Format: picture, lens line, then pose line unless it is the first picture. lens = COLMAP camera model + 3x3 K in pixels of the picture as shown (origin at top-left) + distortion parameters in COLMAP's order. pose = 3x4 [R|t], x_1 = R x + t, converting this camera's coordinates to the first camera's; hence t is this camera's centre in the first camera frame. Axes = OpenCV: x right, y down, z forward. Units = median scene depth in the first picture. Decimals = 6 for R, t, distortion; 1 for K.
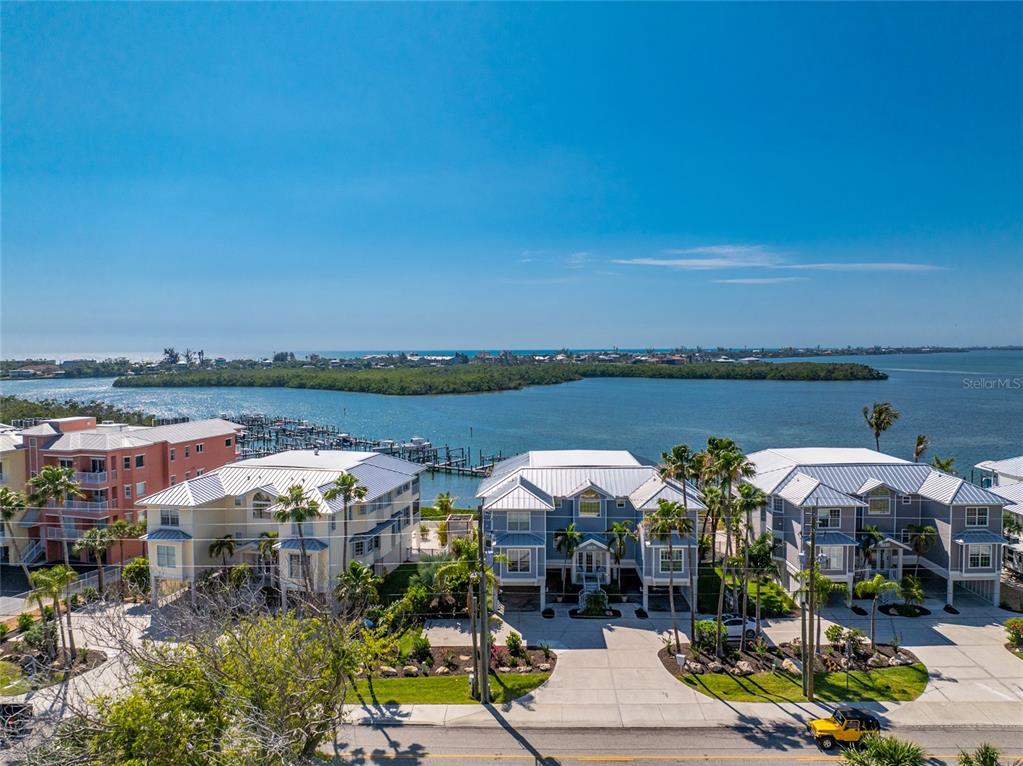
lens RADIAL K [[697.8, 0, 511.5], [0, 697.8, 383.0], [0, 0, 1]] dist [-0.037805, -0.000026]
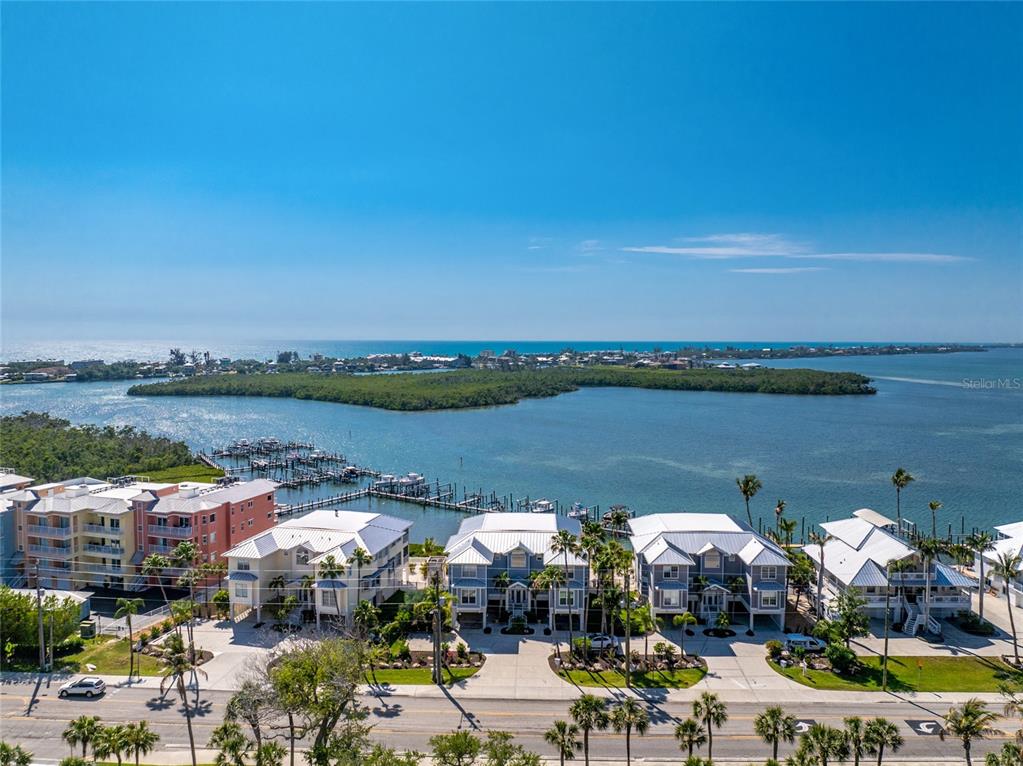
lens RADIAL K [[738.5, 0, 511.9], [0, 738.5, 369.3], [0, 0, 1]] dist [-0.033973, -0.004481]
pose [[0.999860, 0.008564, -0.014355, 0.122149], [-0.008544, 0.999963, 0.001410, -0.246715], [0.014366, -0.001287, 0.999896, -0.621146]]
